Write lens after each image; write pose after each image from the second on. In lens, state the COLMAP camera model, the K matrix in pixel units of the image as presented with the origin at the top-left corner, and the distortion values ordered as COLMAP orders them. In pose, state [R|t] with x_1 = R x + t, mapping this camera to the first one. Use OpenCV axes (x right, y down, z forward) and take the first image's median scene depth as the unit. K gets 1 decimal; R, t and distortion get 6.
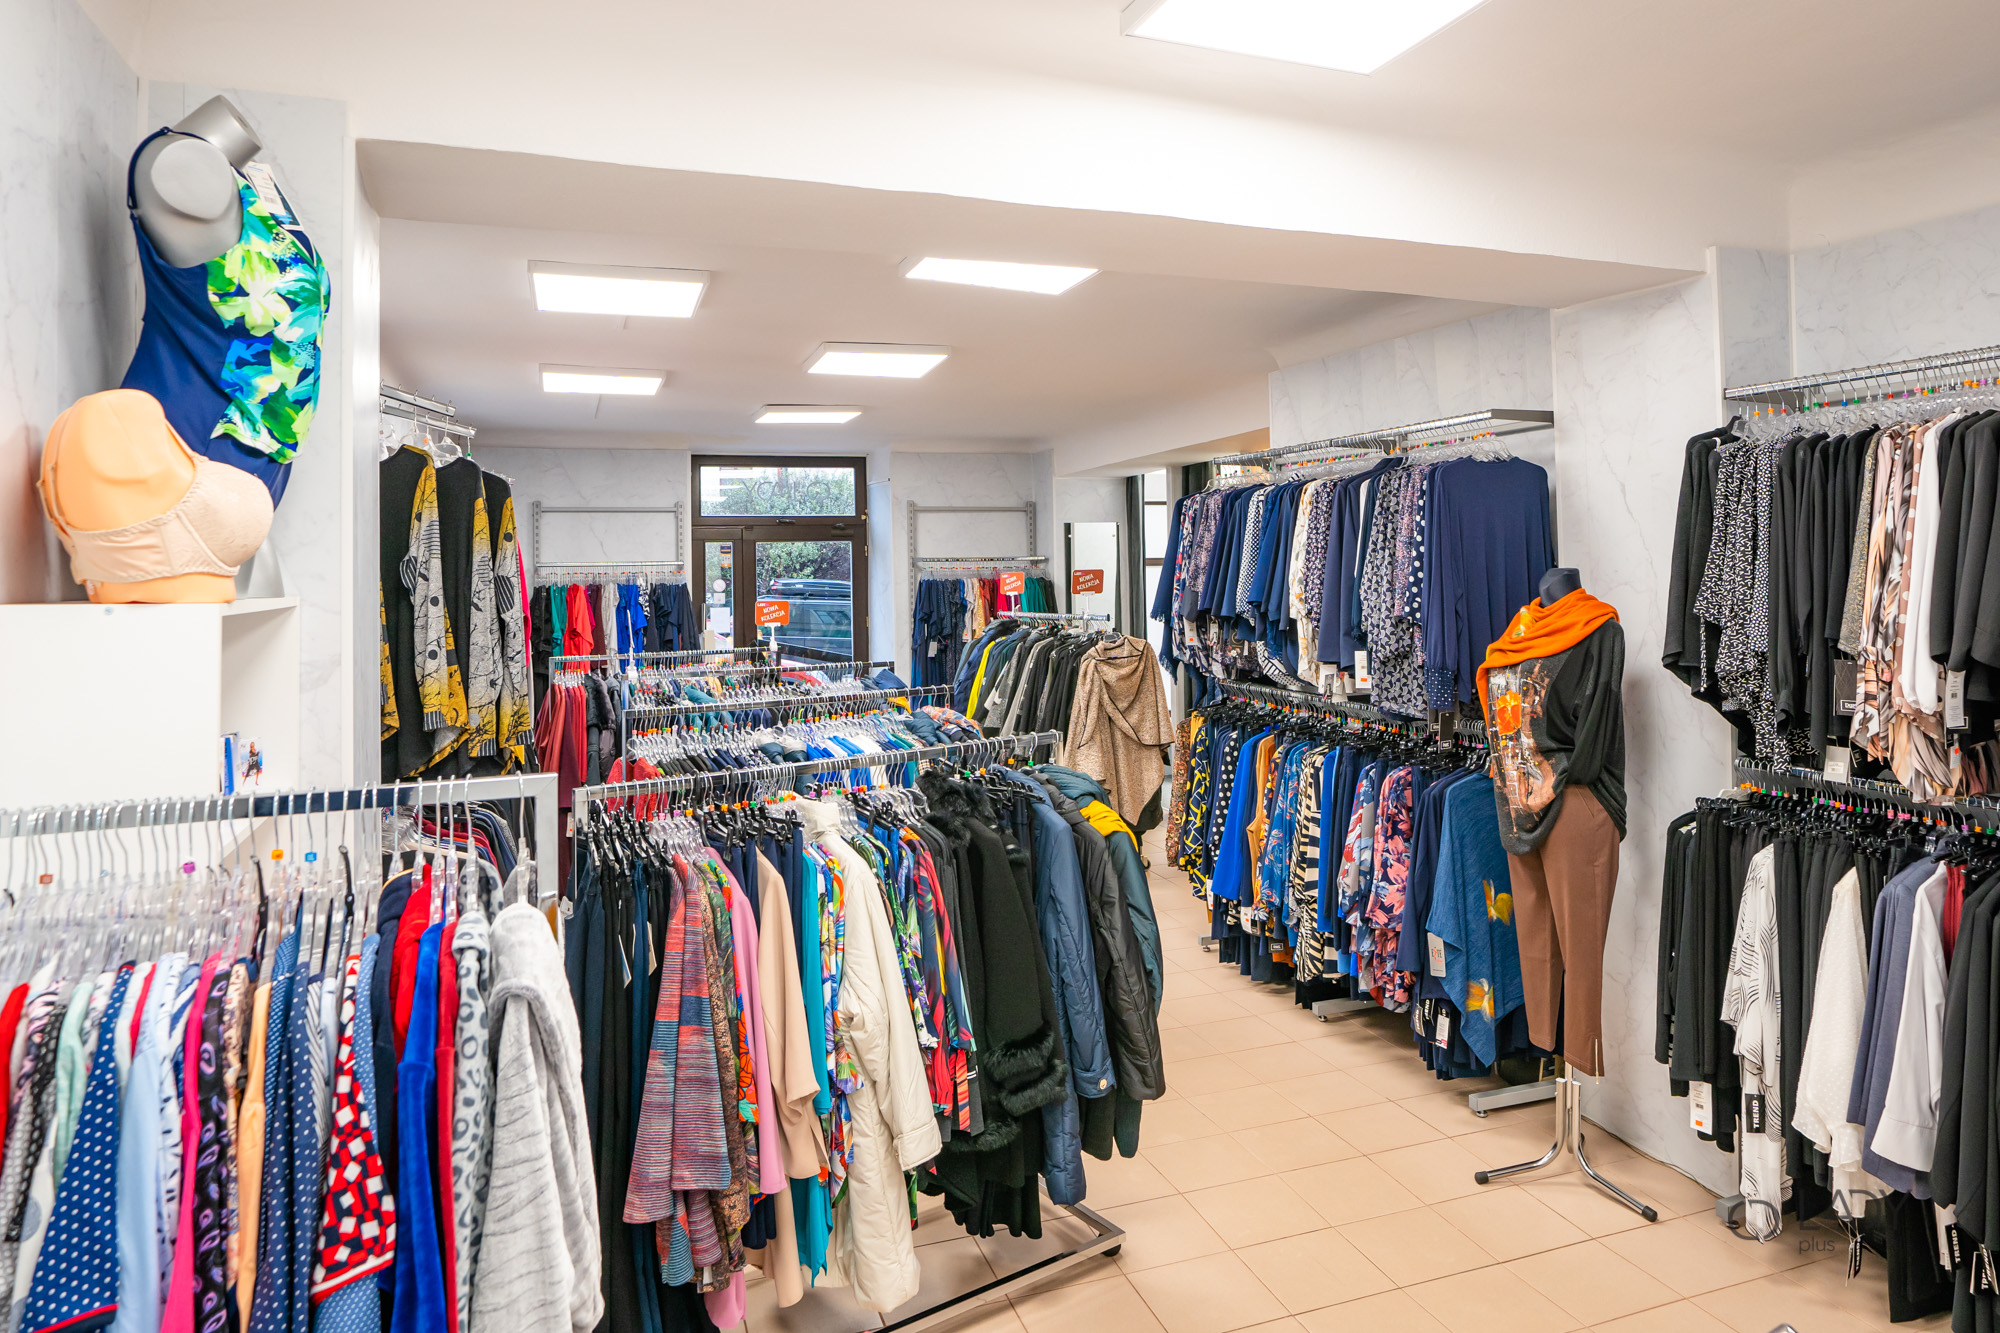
lens RADIAL K [[1289.5, 0, 1080.4], [0, 1289.5, 569.3], [0, 0, 1]] dist [-0.003324, -0.002569]
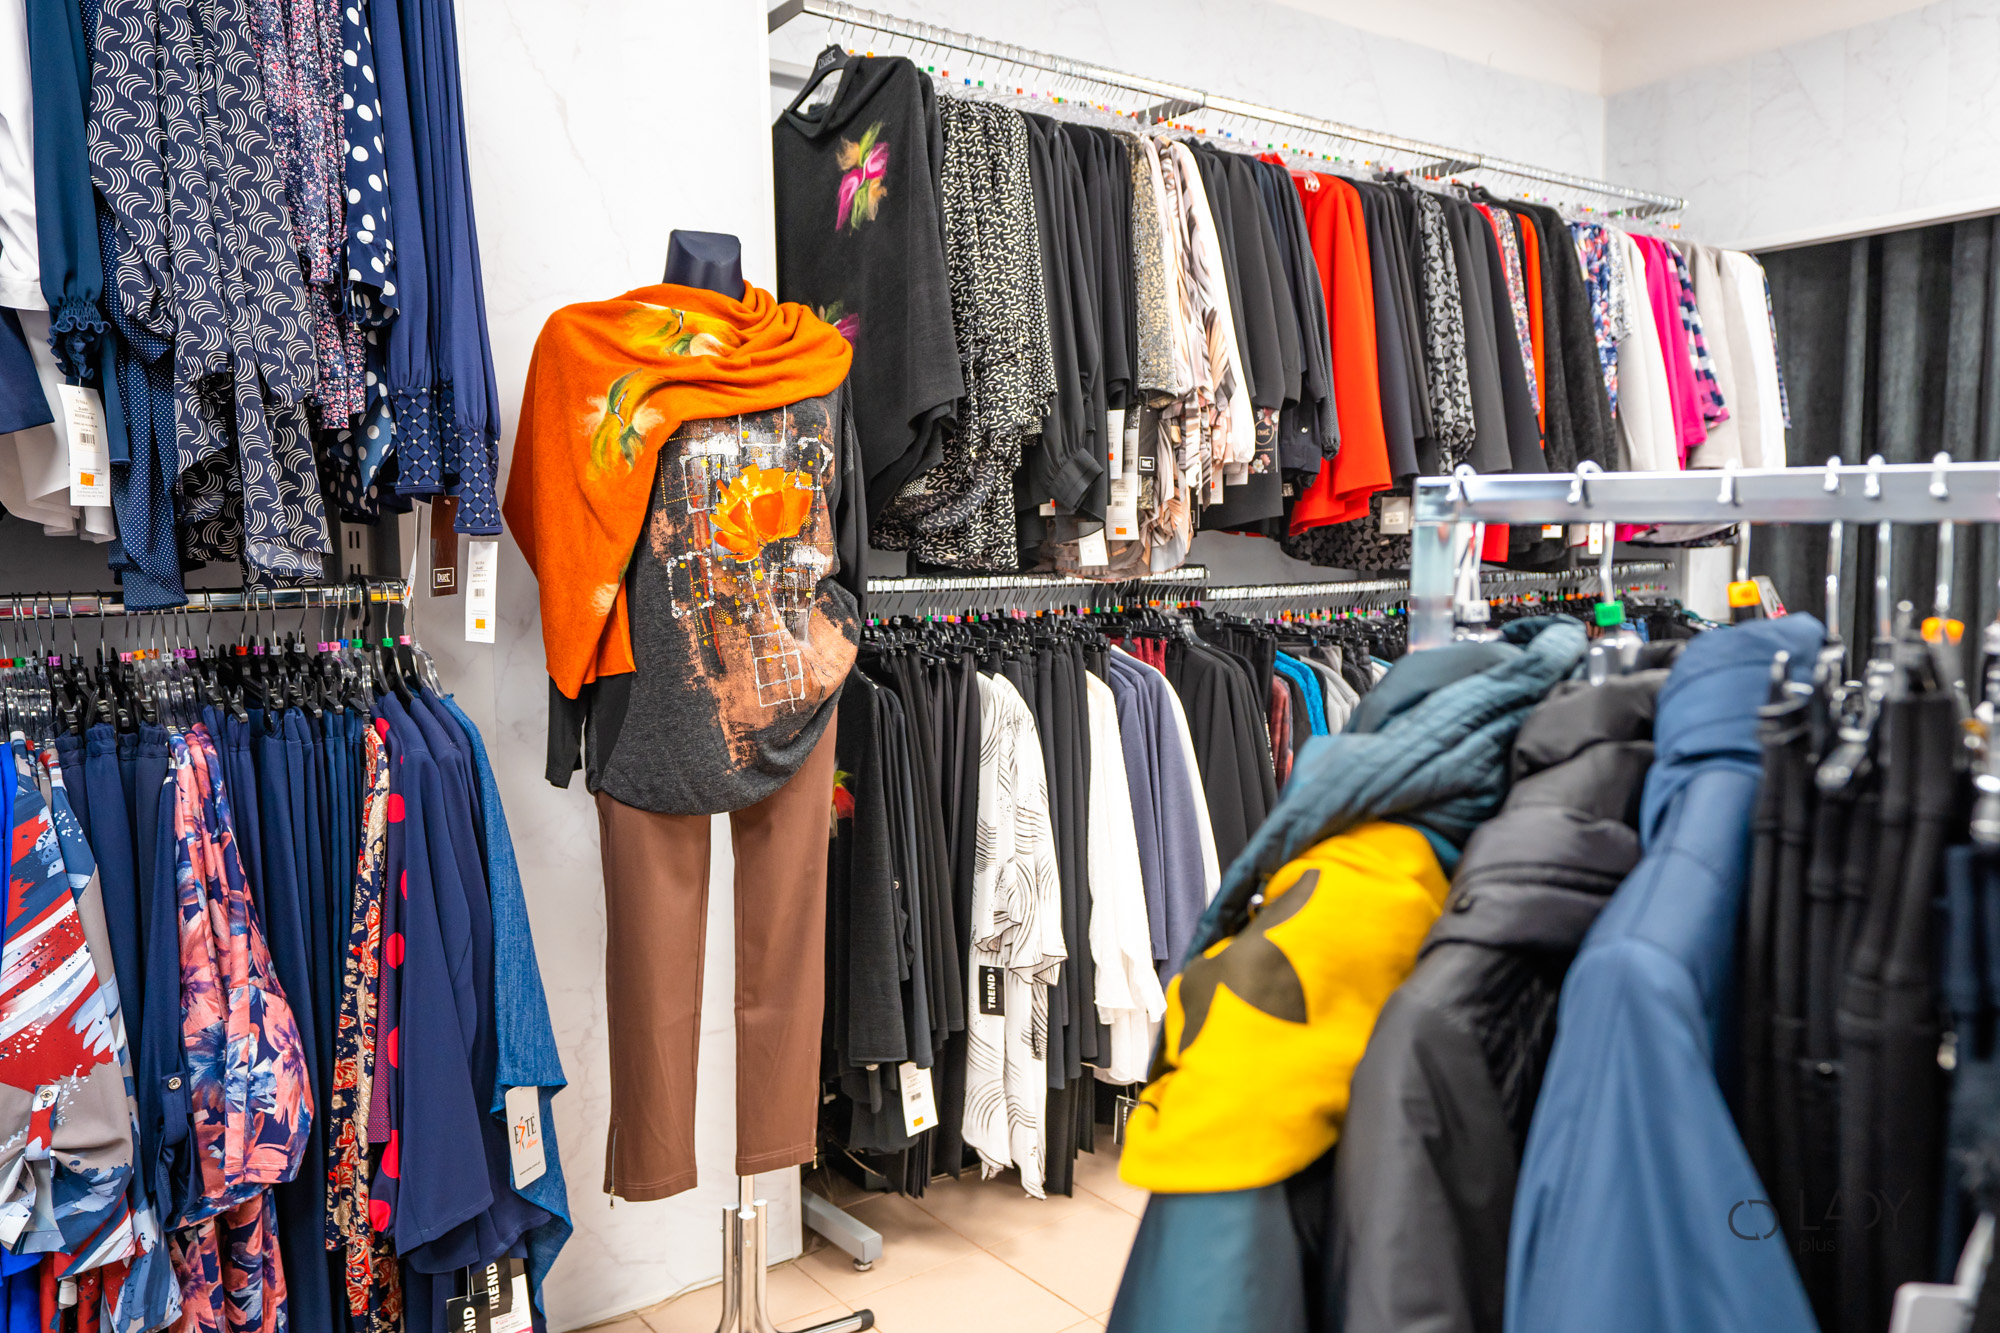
lens RADIAL K [[1449.3, 0, 994.7], [0, 1449.3, 653.1], [0, 0, 1]] dist [0.024989, 0.007025]
pose [[-0.270648, -0.062197, 0.960667, -0.147235], [0.017453, 0.997430, 0.069494, 0.086250], [-0.962520, 0.035575, -0.268867, 0.717328]]
